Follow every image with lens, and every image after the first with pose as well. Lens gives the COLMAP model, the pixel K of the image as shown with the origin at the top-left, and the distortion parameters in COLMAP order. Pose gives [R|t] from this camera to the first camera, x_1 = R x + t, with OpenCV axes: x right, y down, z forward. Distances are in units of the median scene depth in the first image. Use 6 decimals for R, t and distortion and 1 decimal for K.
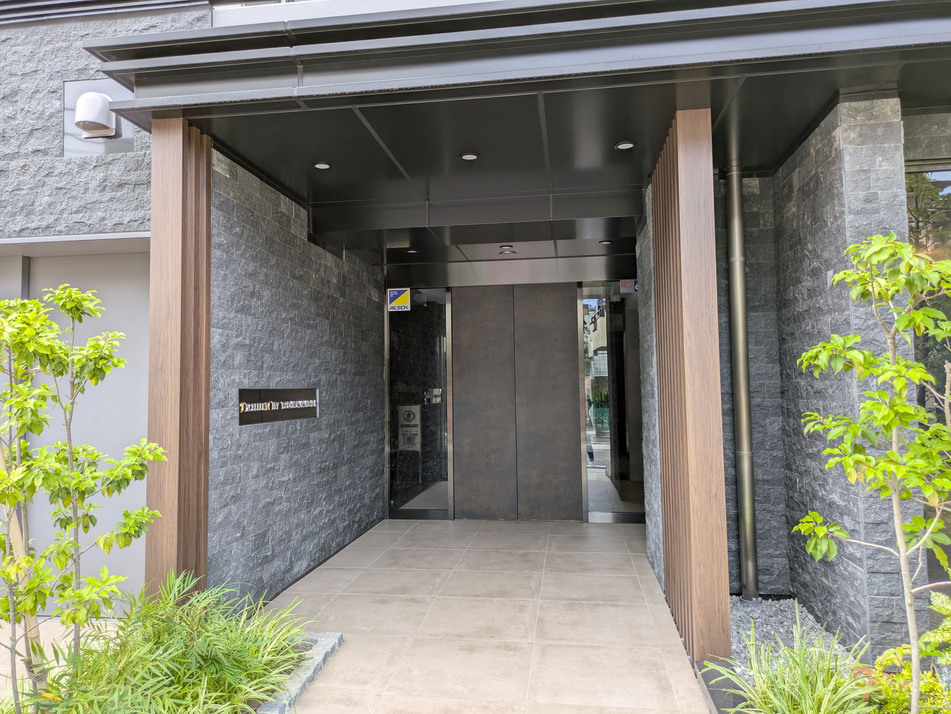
lens RADIAL K [[712.5, 0, 473.9], [0, 712.5, 353.5], [0, 0, 1]] dist [0.001361, 0.004105]
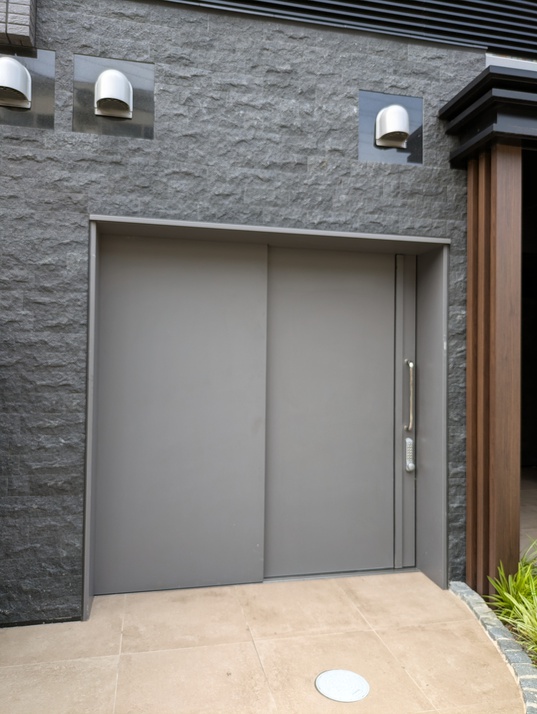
lens RADIAL K [[523.5, 0, 268.5], [0, 523.5, 359.5], [0, 0, 1]] dist [0.001077, -0.005708]
pose [[0.936133, 0.024941, 0.350761, -0.974028], [-0.037380, 0.998888, 0.028736, 0.010656], [-0.349654, -0.040013, 0.936024, 0.287593]]
